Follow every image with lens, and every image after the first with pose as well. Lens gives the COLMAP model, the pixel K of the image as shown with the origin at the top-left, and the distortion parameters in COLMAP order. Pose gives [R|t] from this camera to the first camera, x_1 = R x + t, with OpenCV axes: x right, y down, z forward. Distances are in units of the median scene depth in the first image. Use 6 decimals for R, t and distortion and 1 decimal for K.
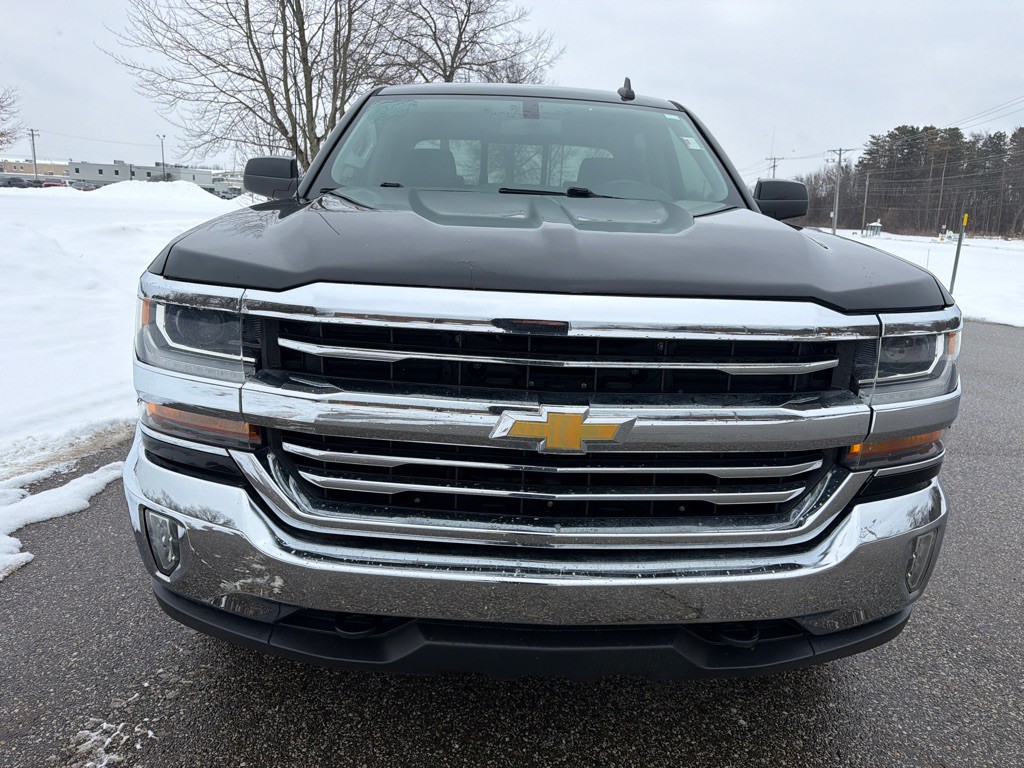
lens RADIAL K [[726.2, 0, 512.0], [0, 726.2, 384.0], [0, 0, 1]] dist [0.002697, -0.003166]
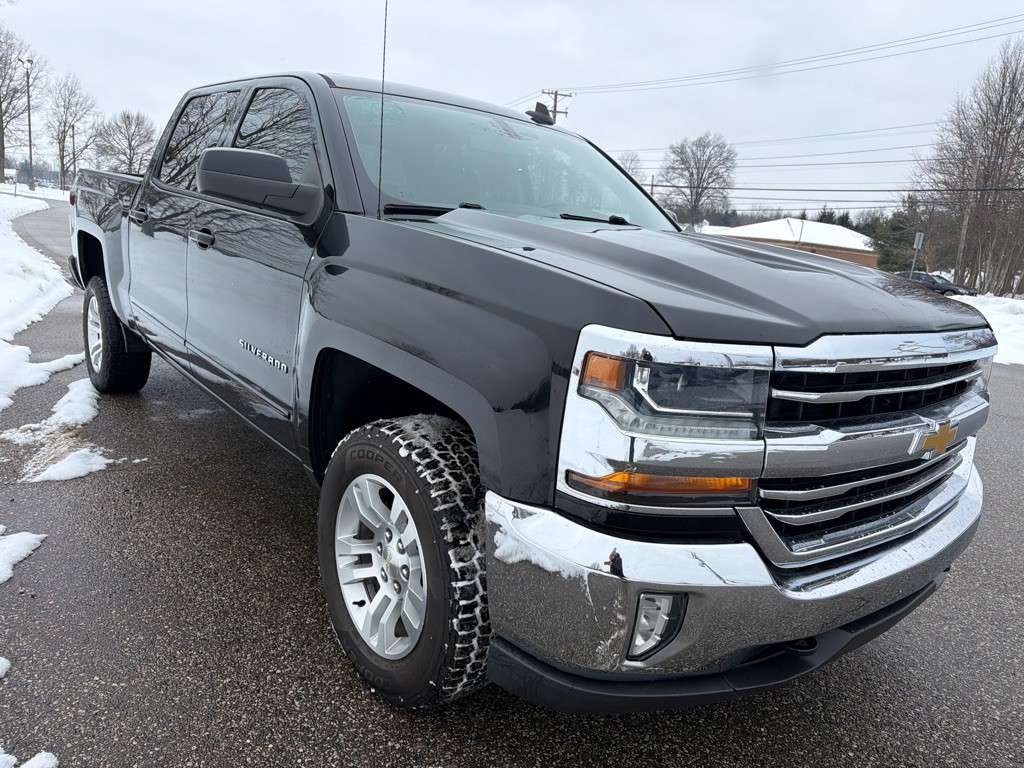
lens RADIAL K [[745.6, 0, 512.0], [0, 745.6, 384.0], [0, 0, 1]] dist [-0.002240, -0.010199]
pose [[0.776546, -0.107561, 0.620811, -1.192872], [0.094745, 0.994051, 0.053715, -0.153968], [-0.622896, 0.017107, 0.782118, 0.374975]]
